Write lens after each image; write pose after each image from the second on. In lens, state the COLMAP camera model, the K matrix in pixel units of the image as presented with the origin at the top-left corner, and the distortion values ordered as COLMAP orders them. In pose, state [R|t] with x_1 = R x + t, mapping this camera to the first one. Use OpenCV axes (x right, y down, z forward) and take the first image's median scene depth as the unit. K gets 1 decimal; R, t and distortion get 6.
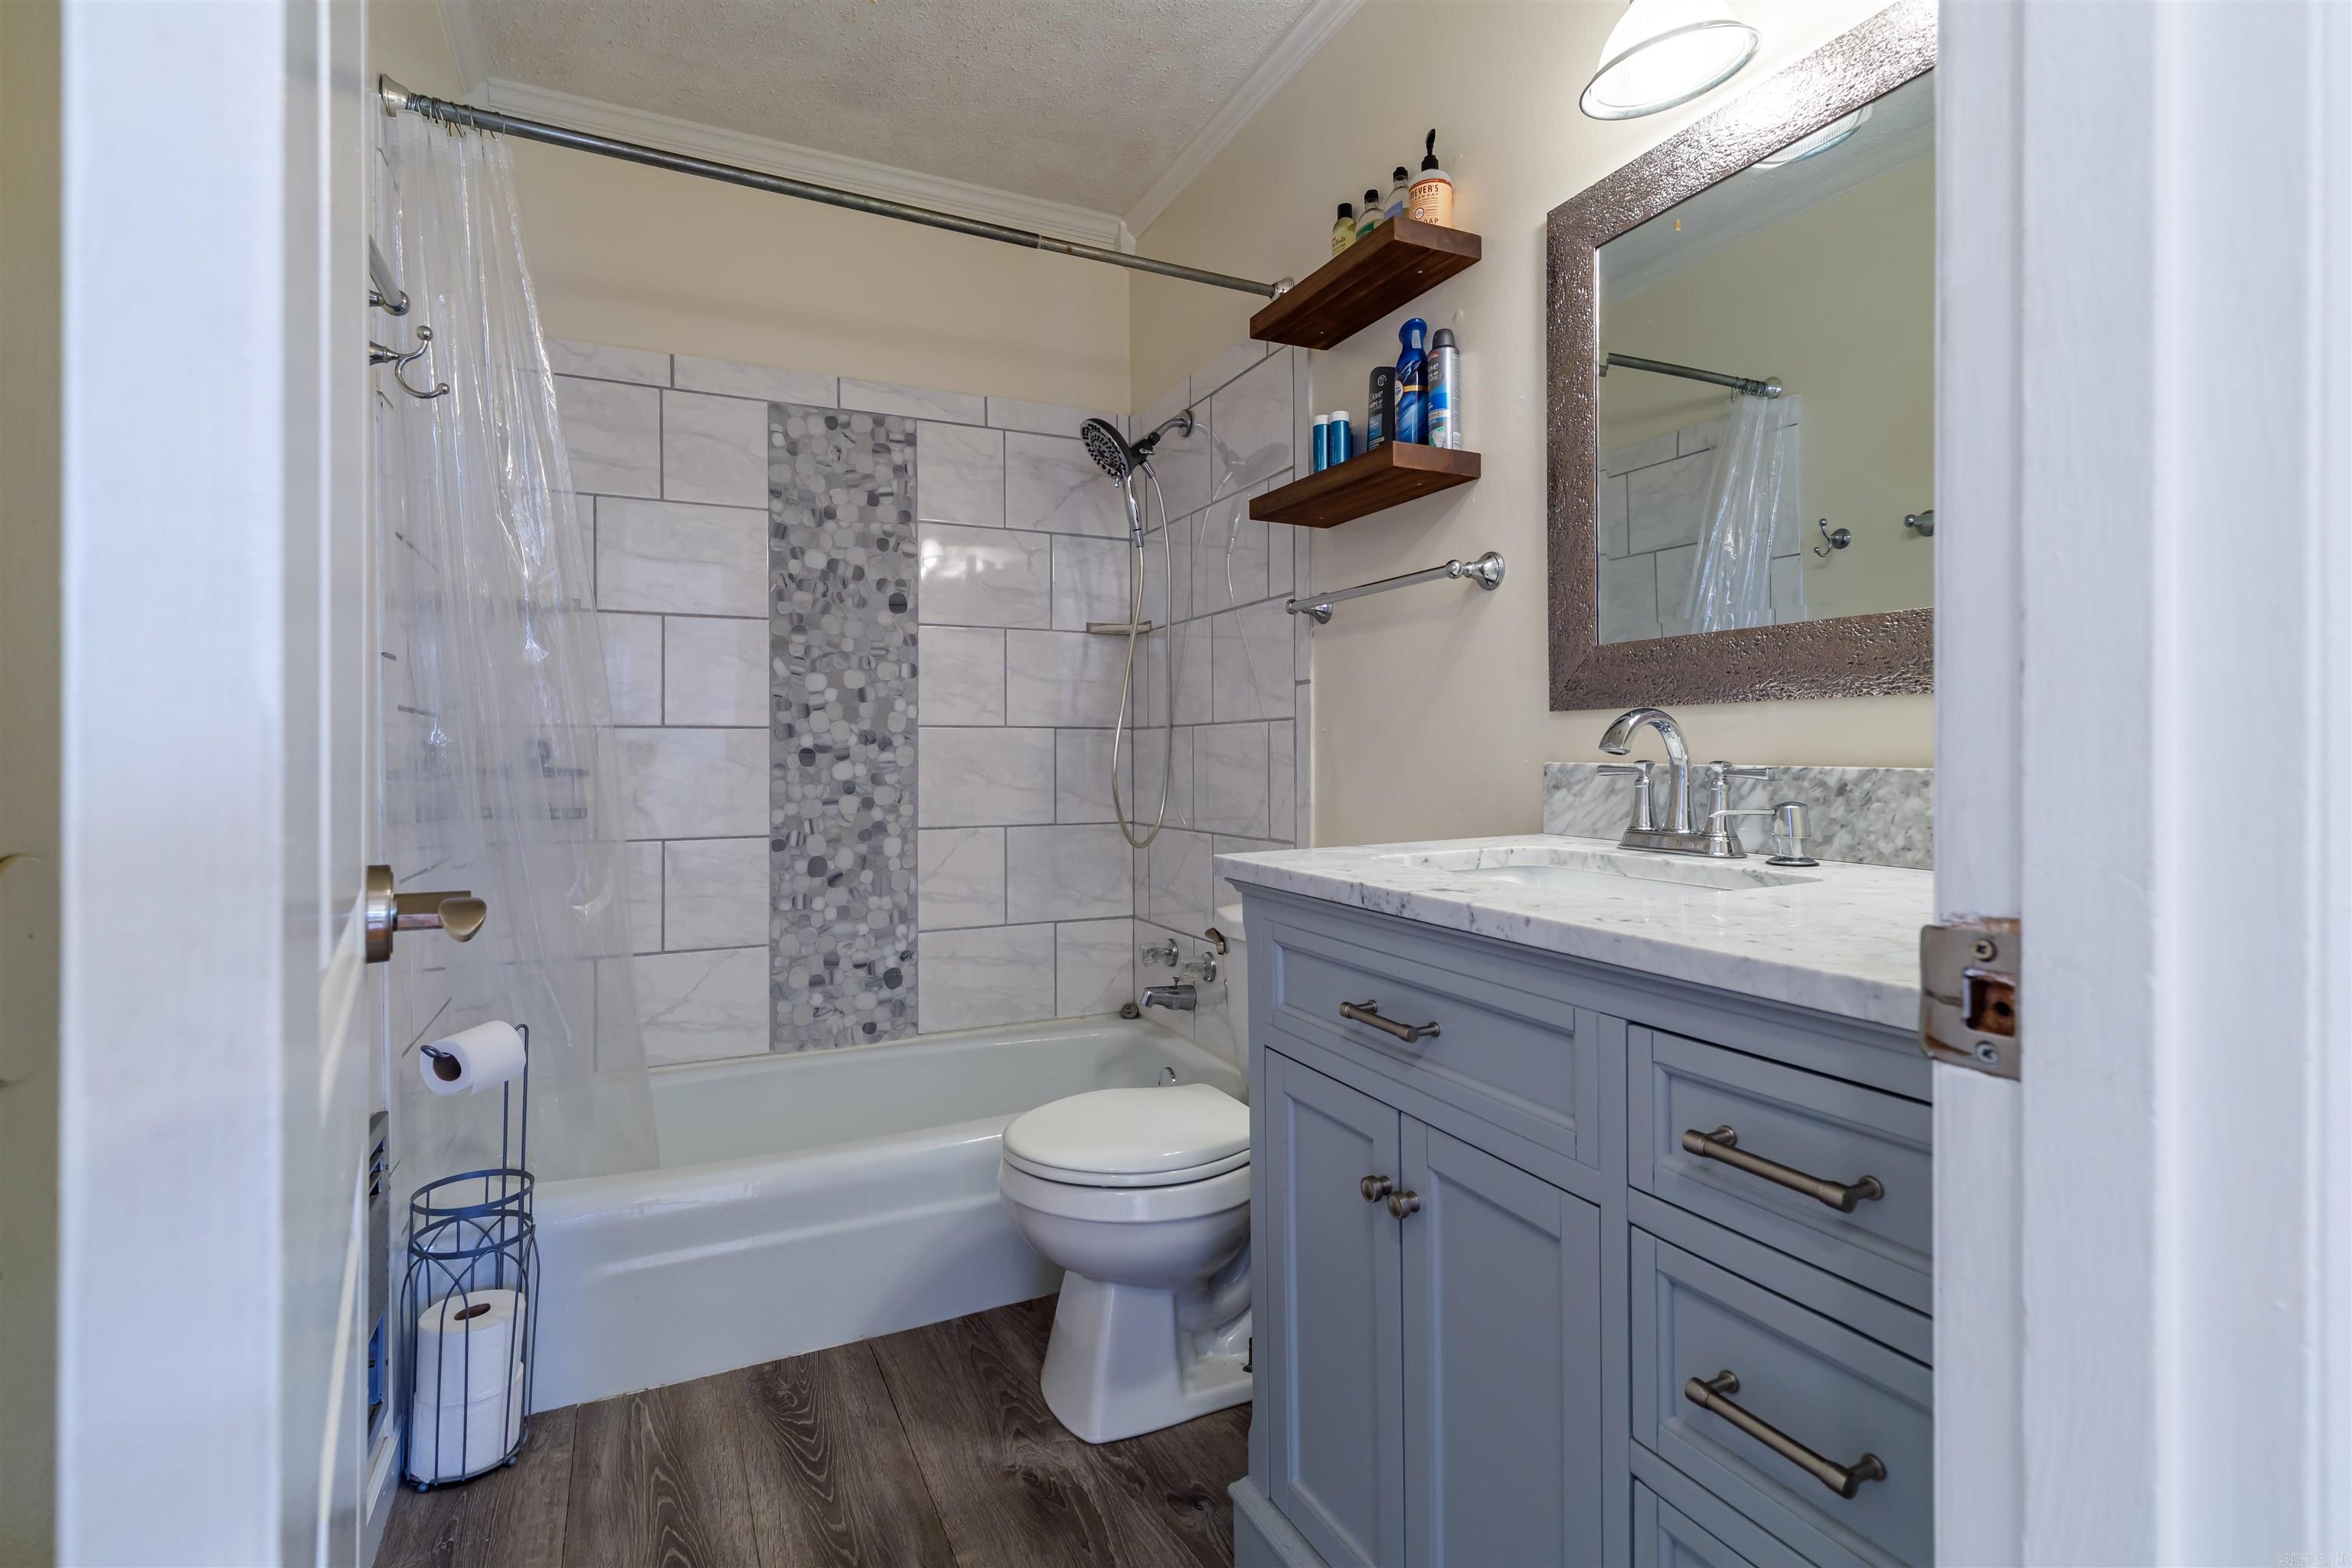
lens RADIAL K [[1070.7, 0, 1172.3], [0, 1070.7, 763.5], [0, 0, 1]] dist [0.004264, -0.001376]
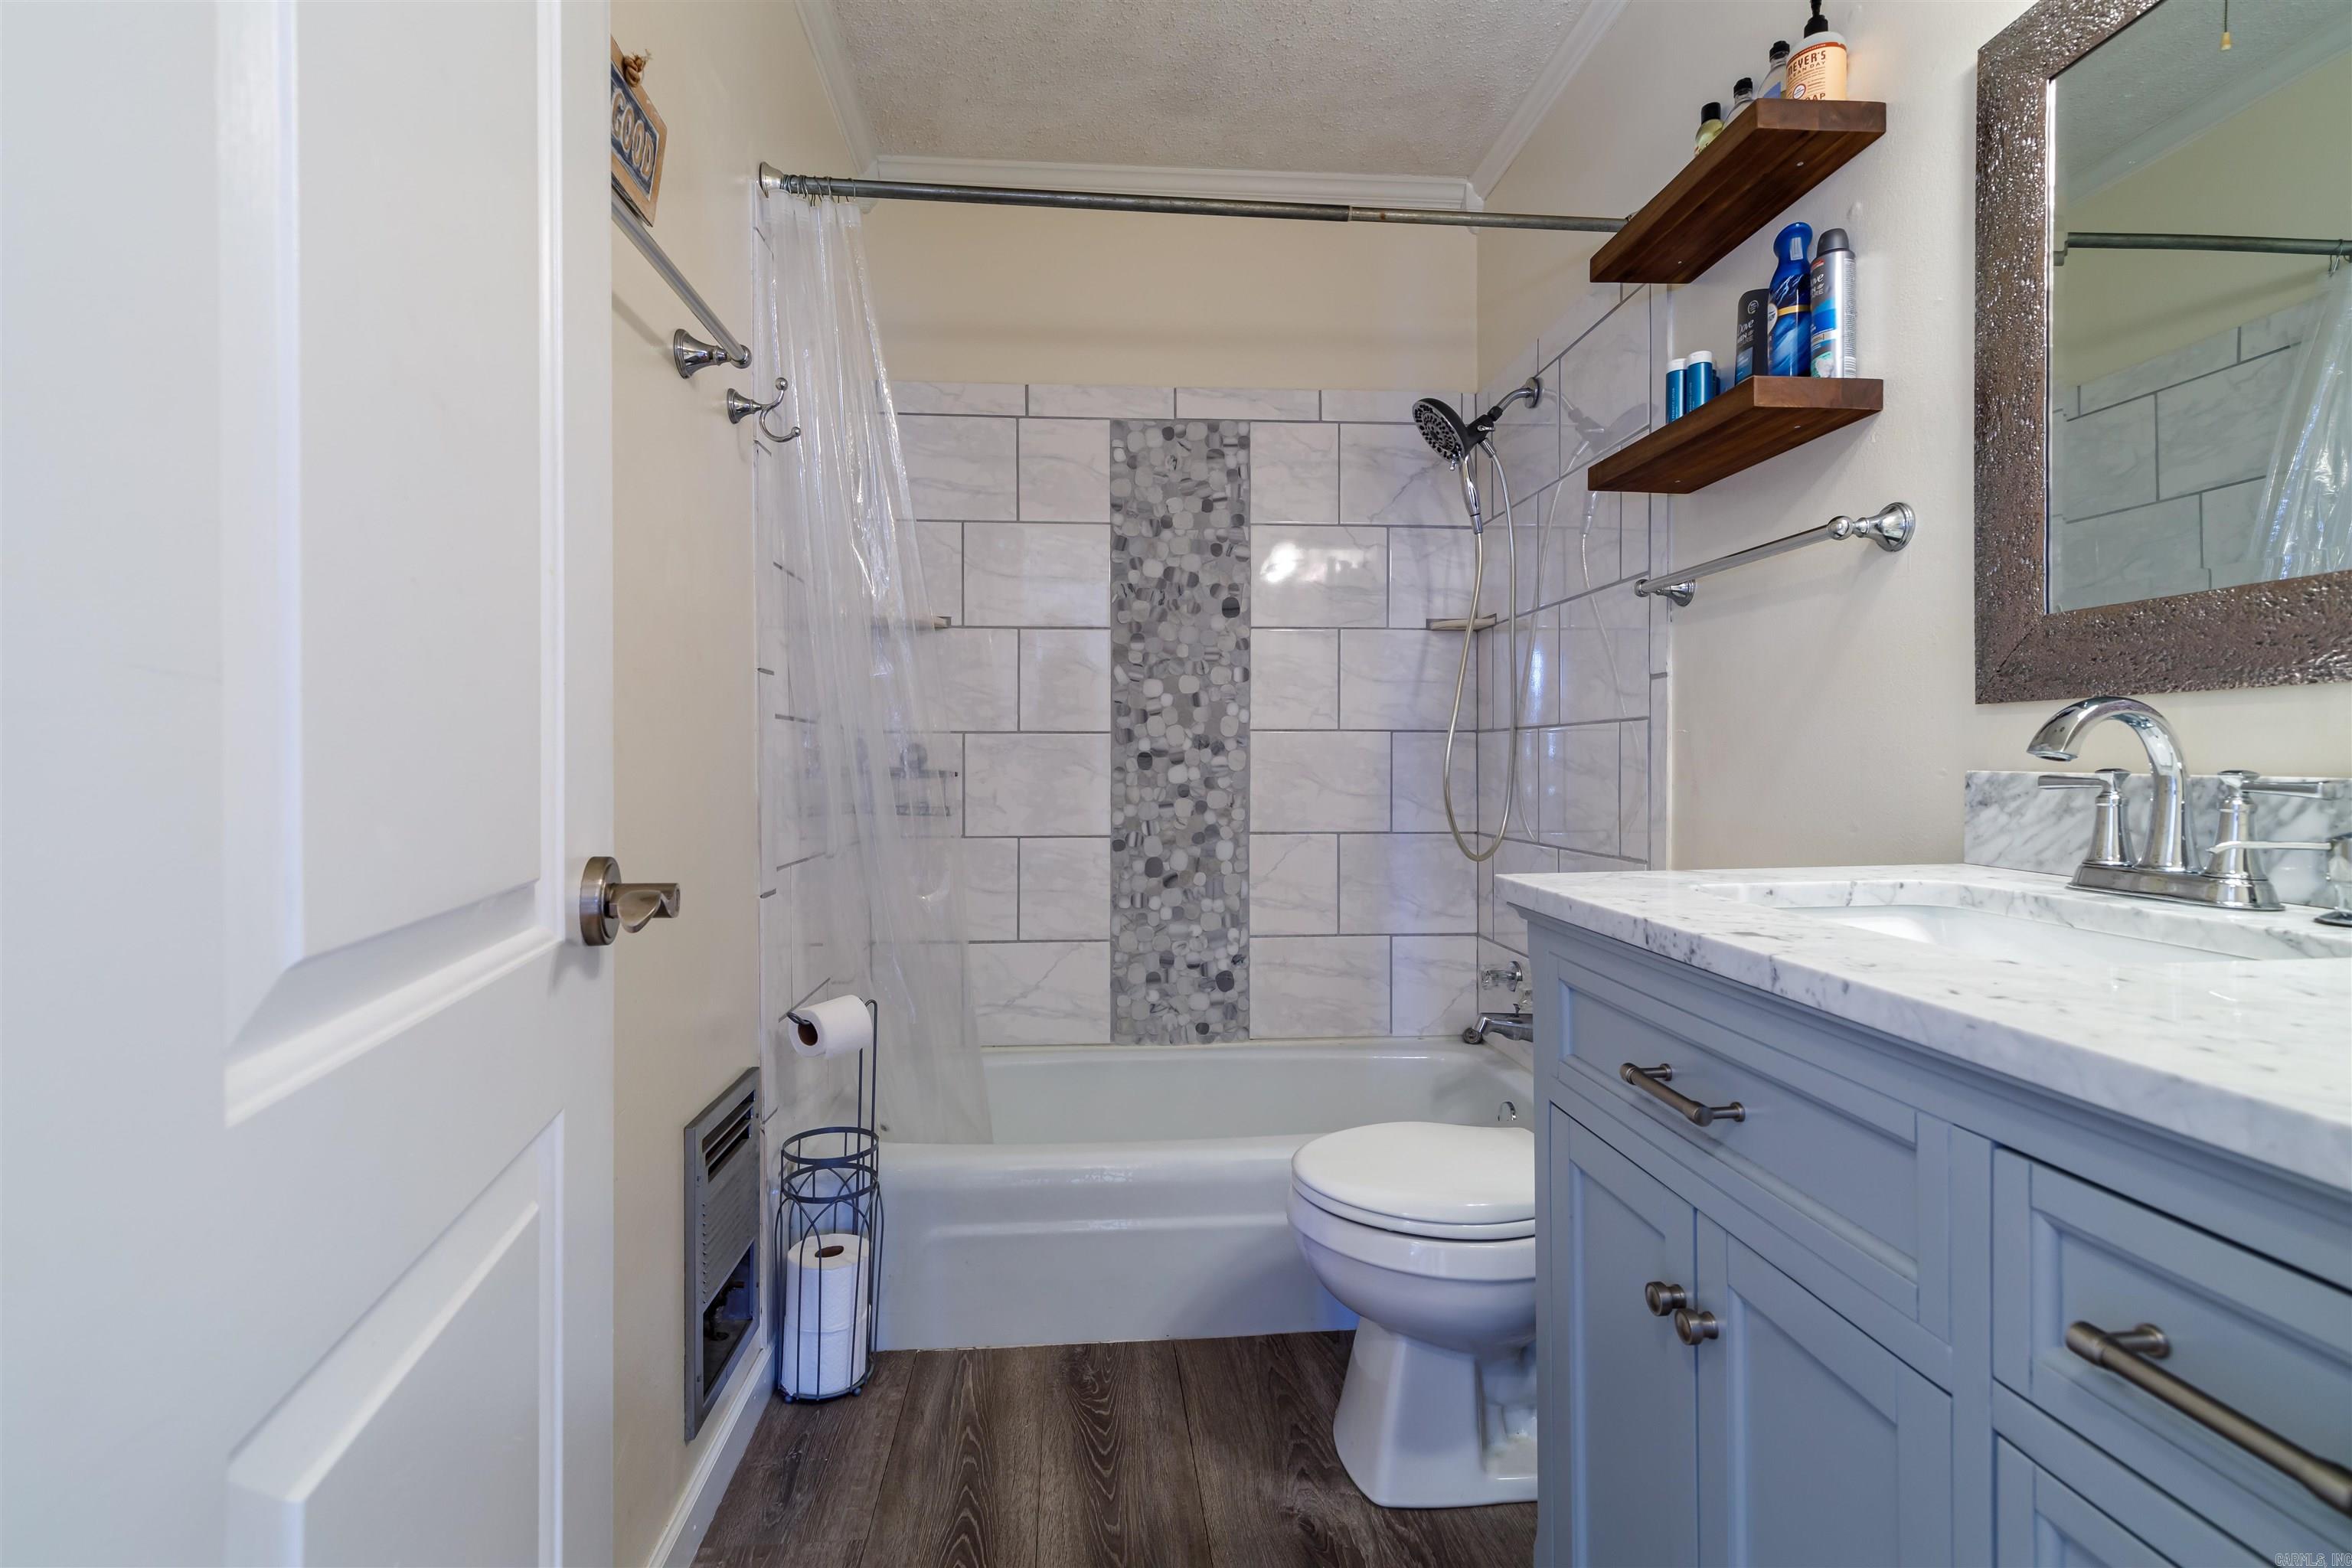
lens RADIAL K [[1070.7, 0, 1174.0], [0, 1070.7, 775.3], [0, 0, 1]] dist [0.004264, -0.001376]
pose [[0.936887, 0.008472, -0.349531, 0.075282], [-0.006277, 0.999953, 0.007412, 0.000132], [0.349577, -0.004750, 0.936896, 0.072936]]
